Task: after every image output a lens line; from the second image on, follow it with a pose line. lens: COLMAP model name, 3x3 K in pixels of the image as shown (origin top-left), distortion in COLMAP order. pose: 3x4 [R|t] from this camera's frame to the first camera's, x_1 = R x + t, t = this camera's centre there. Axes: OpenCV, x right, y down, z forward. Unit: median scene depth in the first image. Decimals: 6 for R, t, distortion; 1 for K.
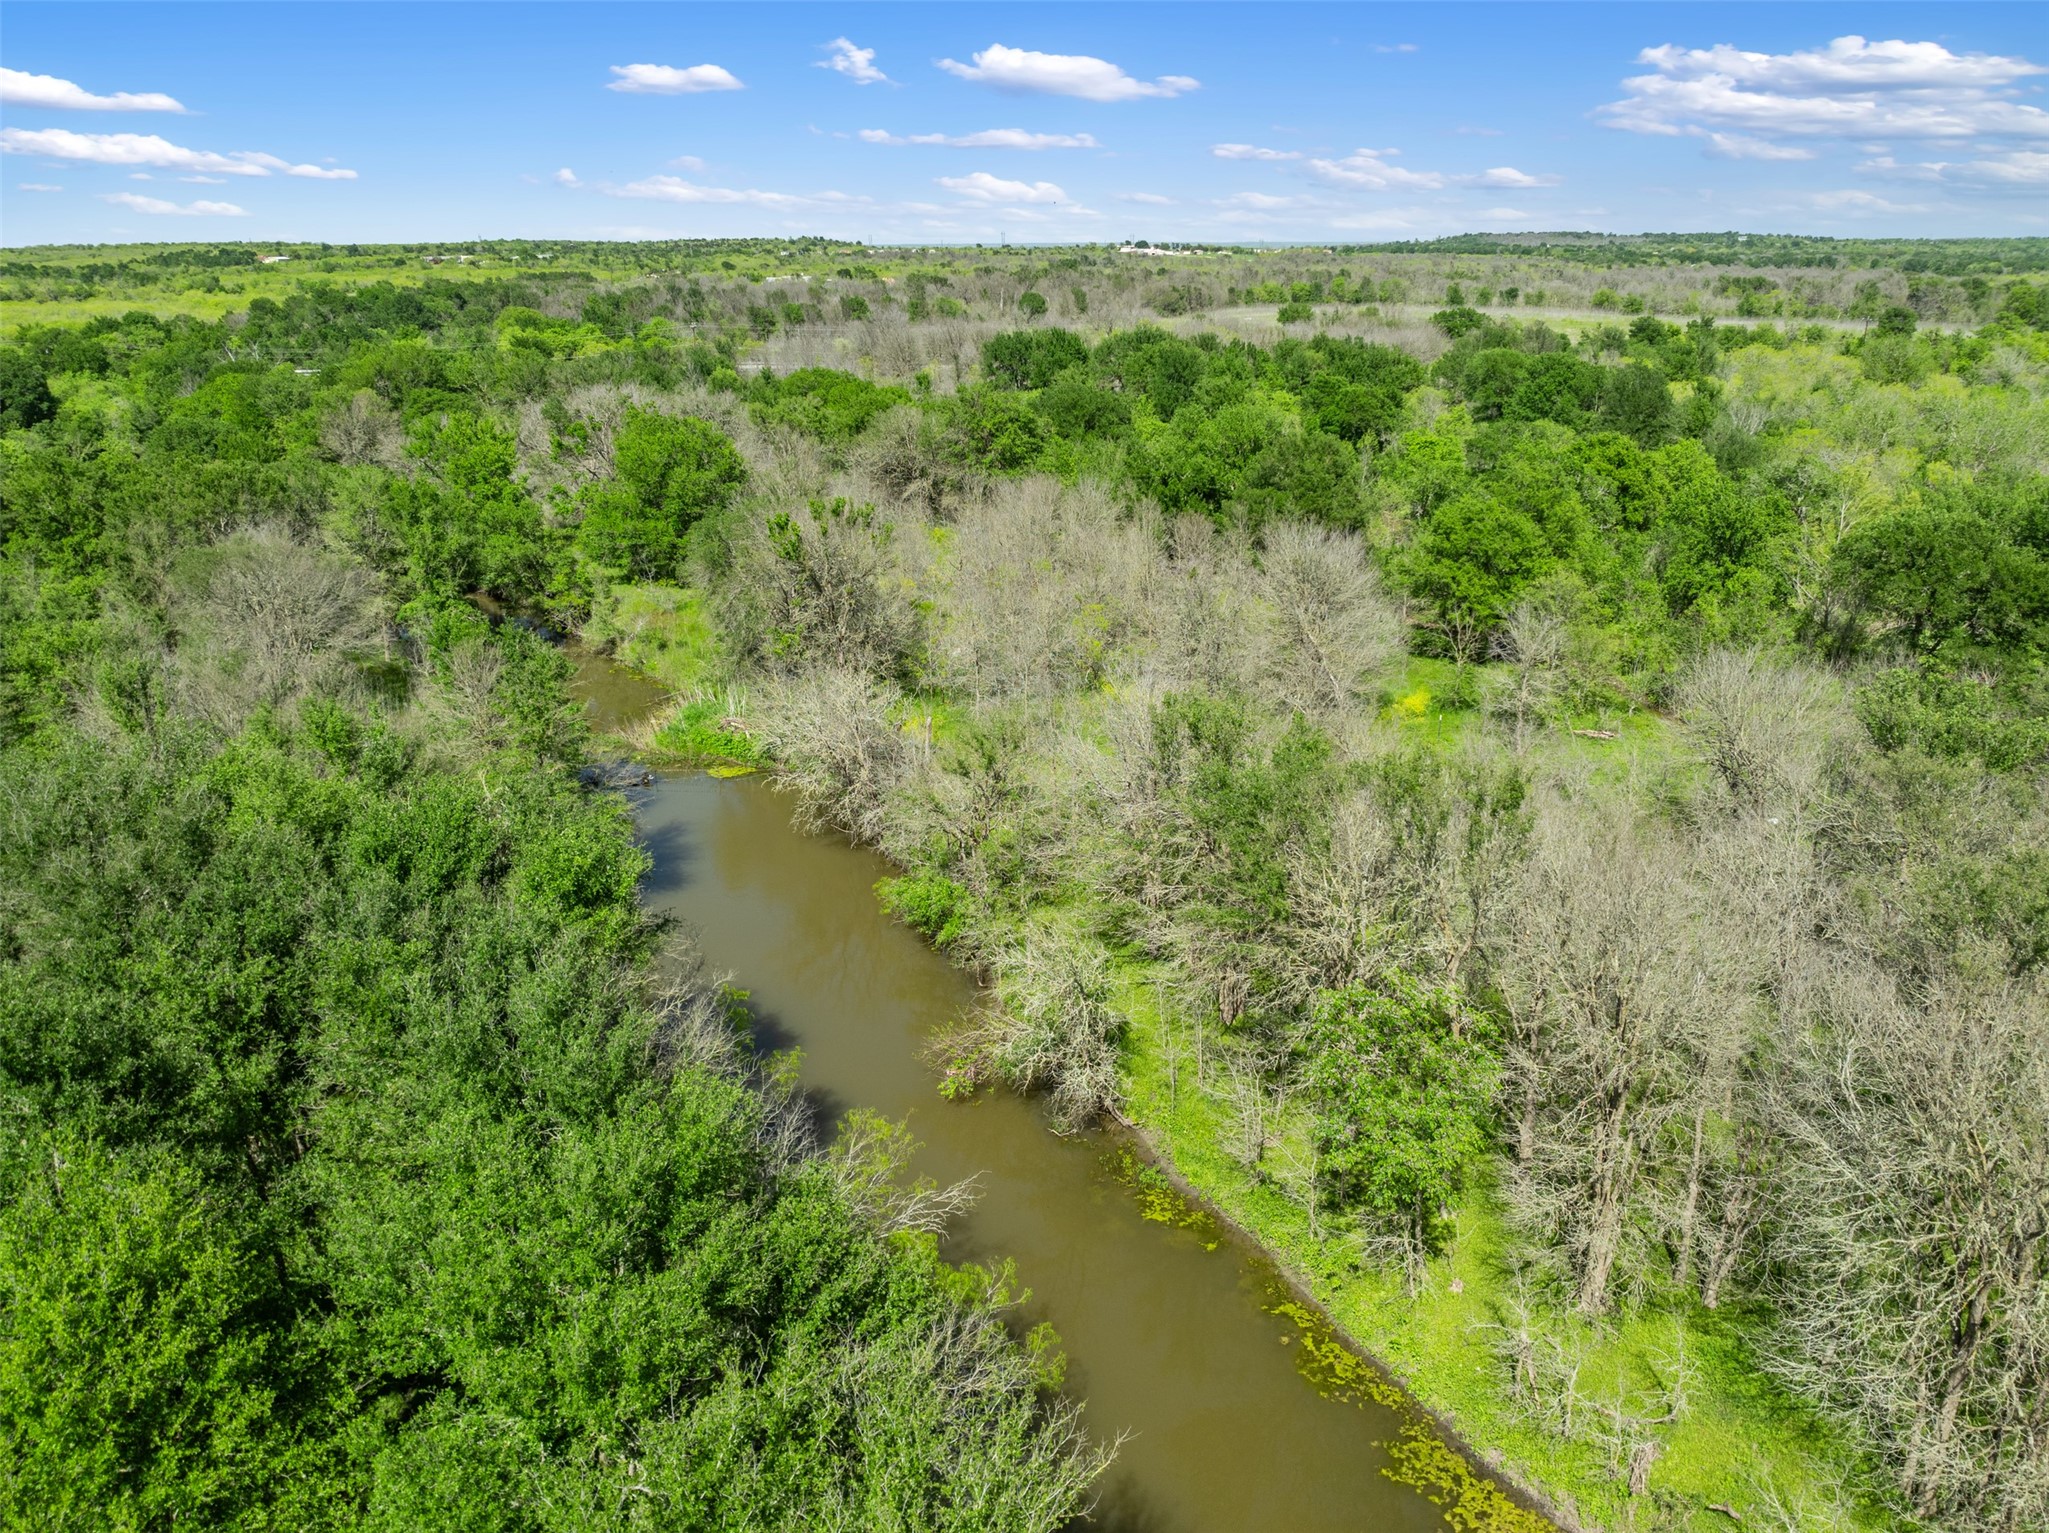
lens RADIAL K [[1439.6, 0, 1029.9], [0, 1439.6, 766.5], [0, 0, 1]] dist [-0.046283, 0.015355]
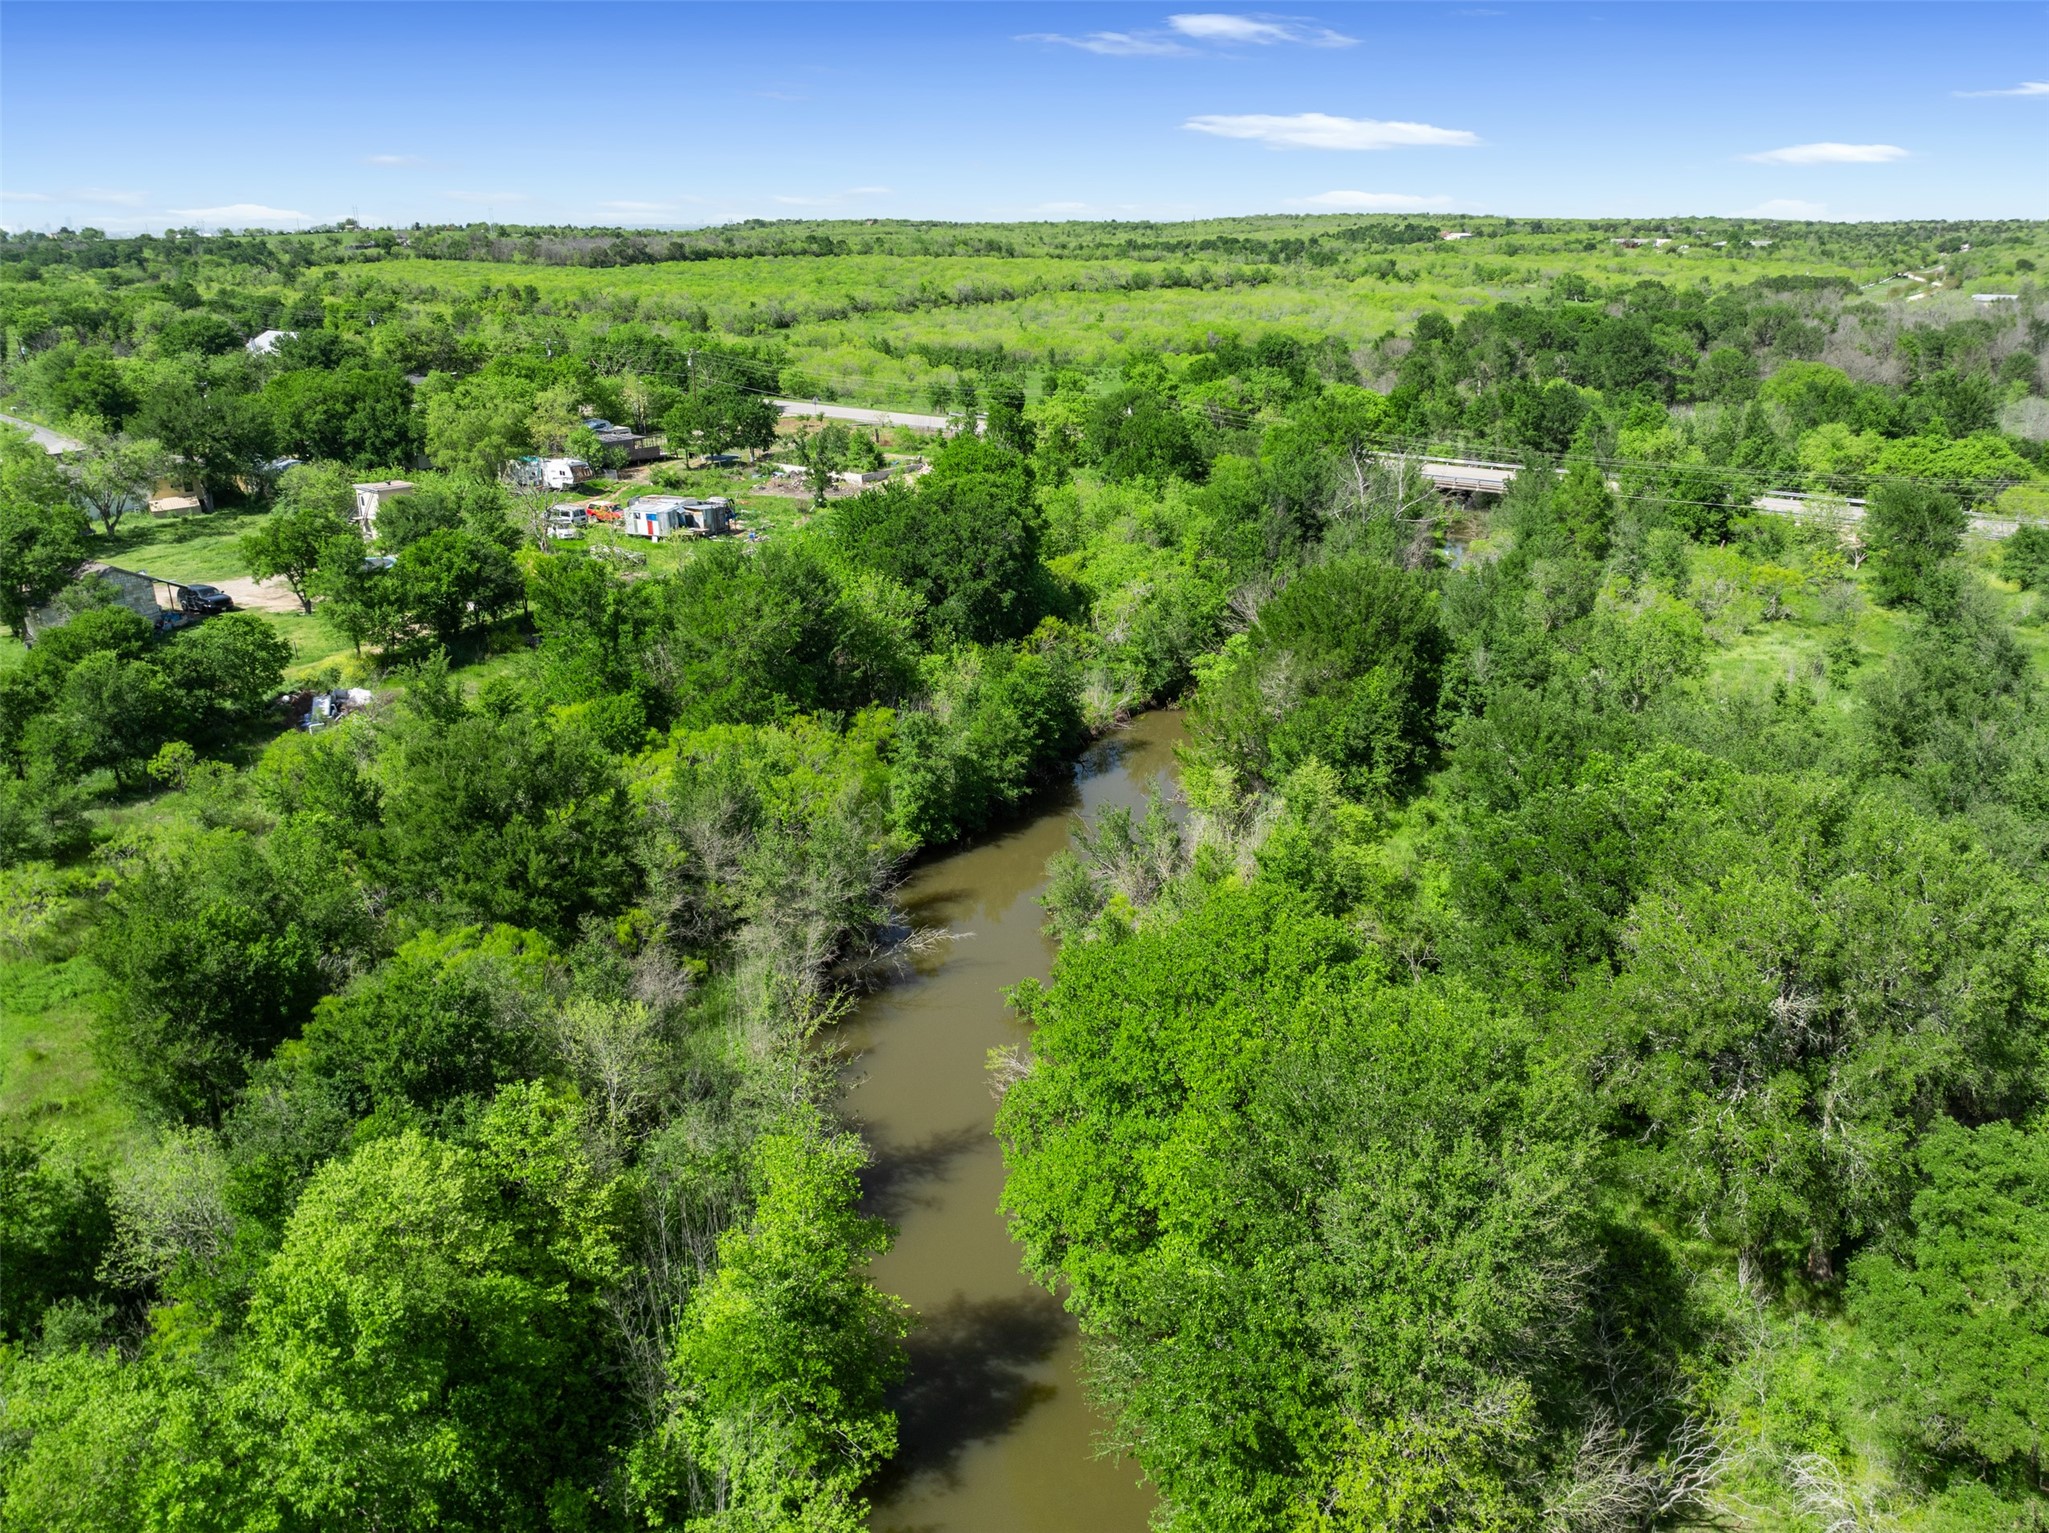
lens RADIAL K [[1457.2, 0, 1047.8], [0, 1457.2, 766.3], [0, 0, 1]] dist [-0.040464, 0.000494]
pose [[0.749483, 0.233238, -0.619577, -0.289796], [-0.224936, 0.969923, 0.093027, -0.217945], [0.622639, 0.069643, 0.779404, 0.511639]]
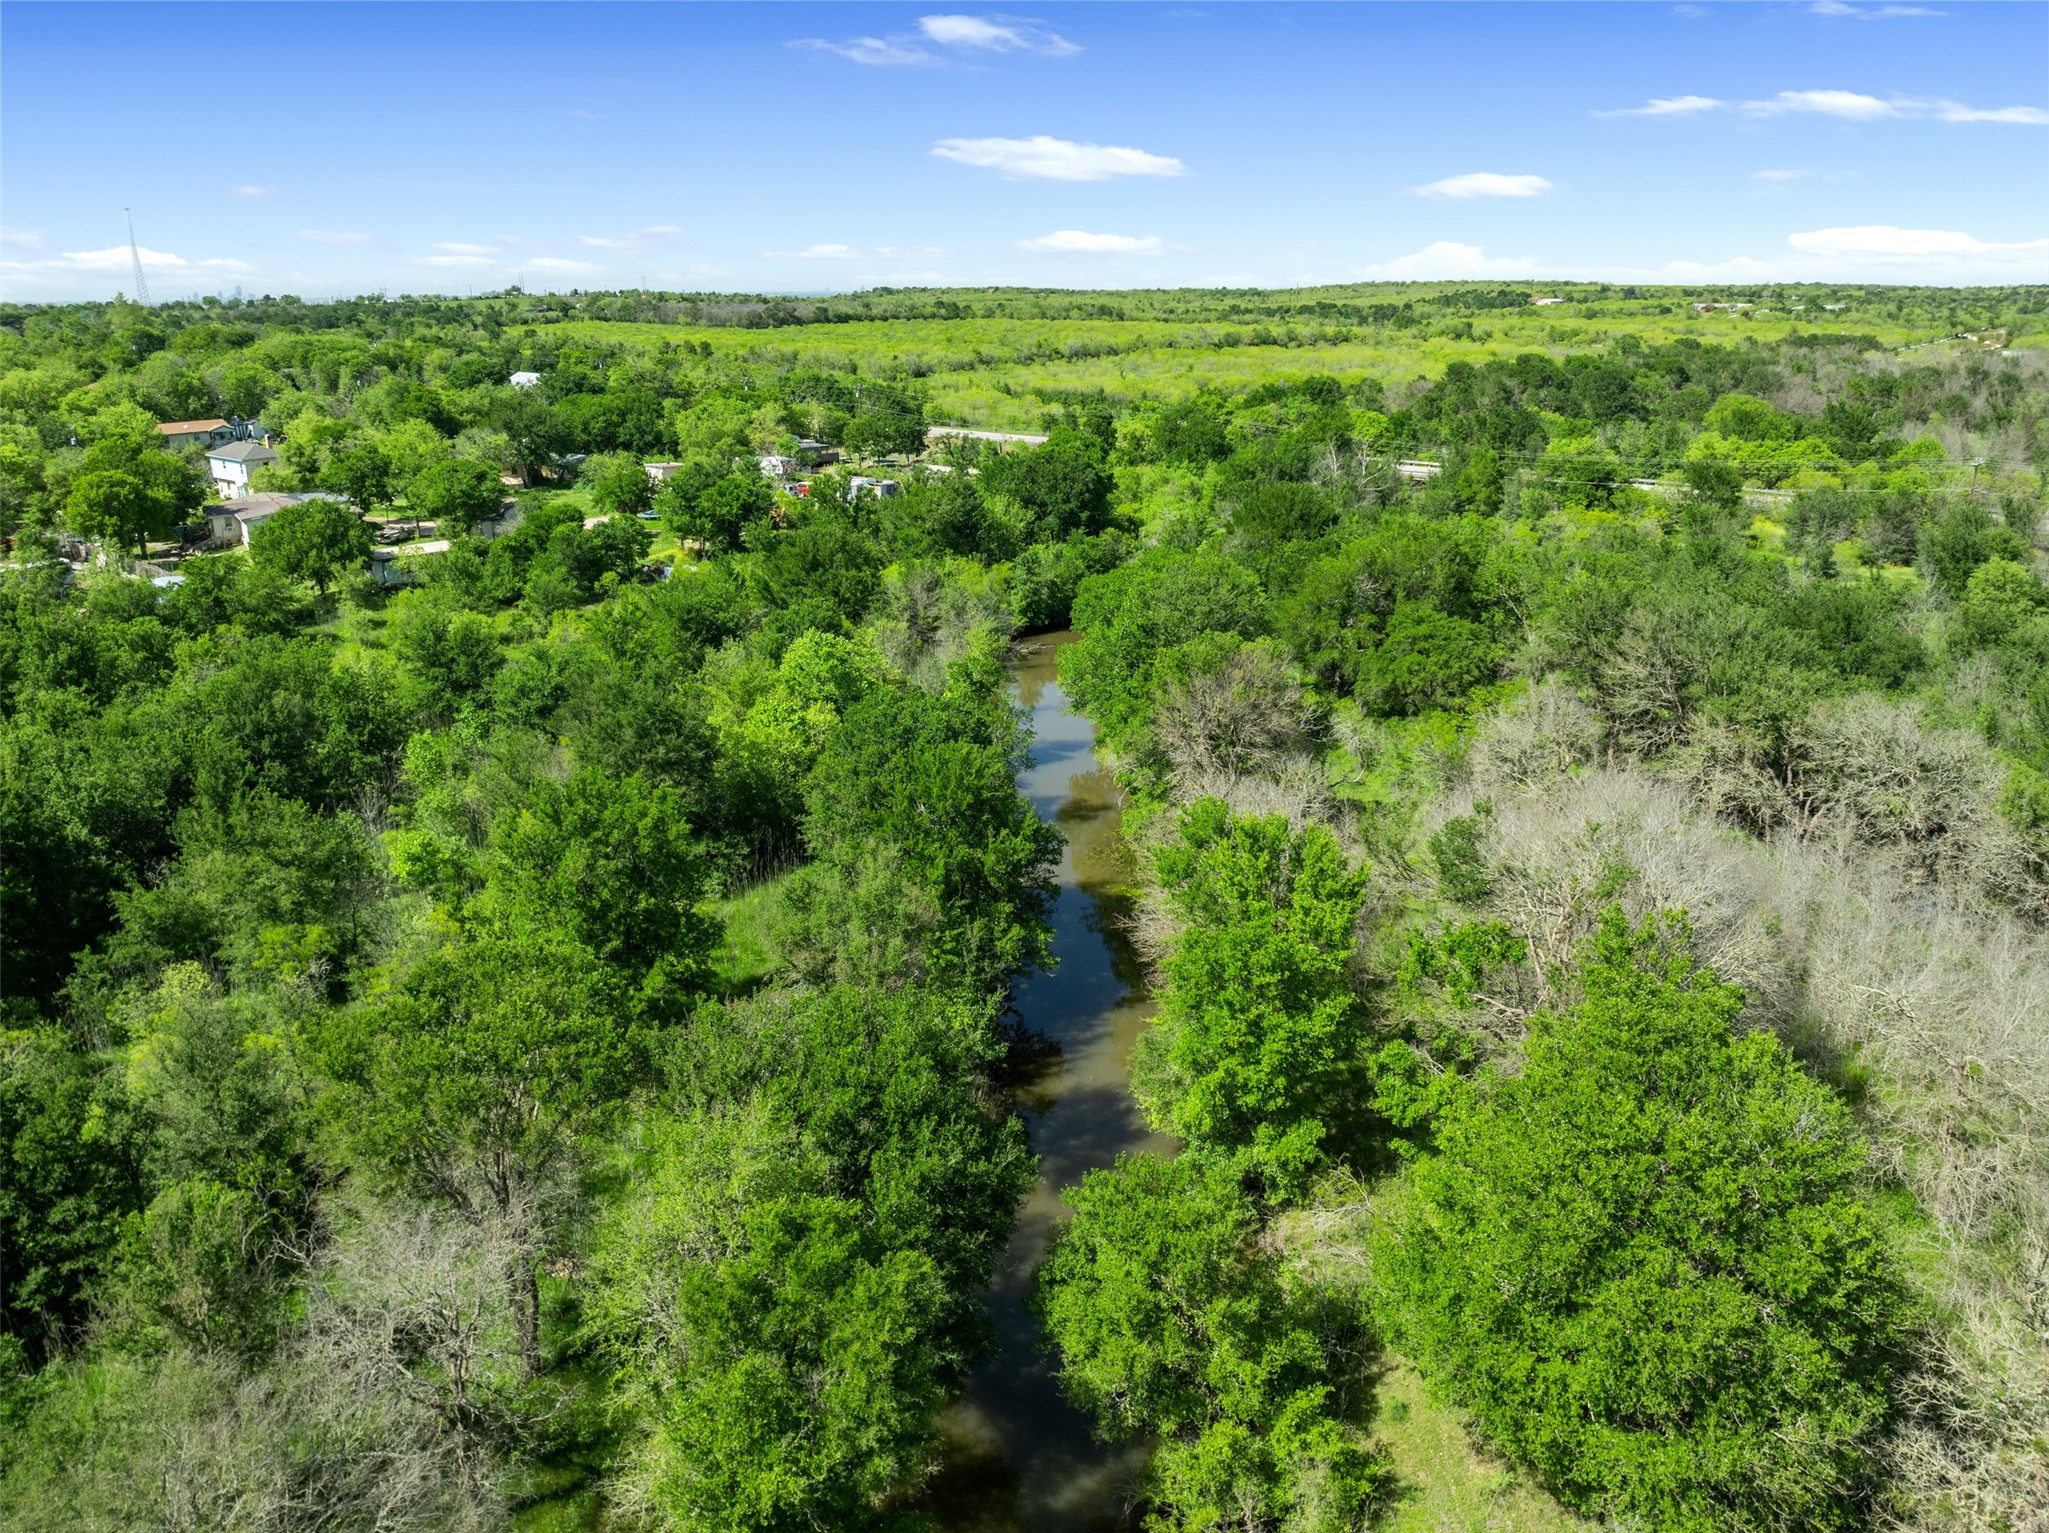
lens RADIAL K [[1451.4, 0, 1035.7], [0, 1451.4, 768.2], [0, 0, 1]] dist [-0.045753, 0.013245]
pose [[0.690808, 0.225539, -0.686962, -0.067451], [-0.242502, 0.967345, 0.073732, -0.144074], [0.681158, 0.115655, 0.722944, 0.313863]]
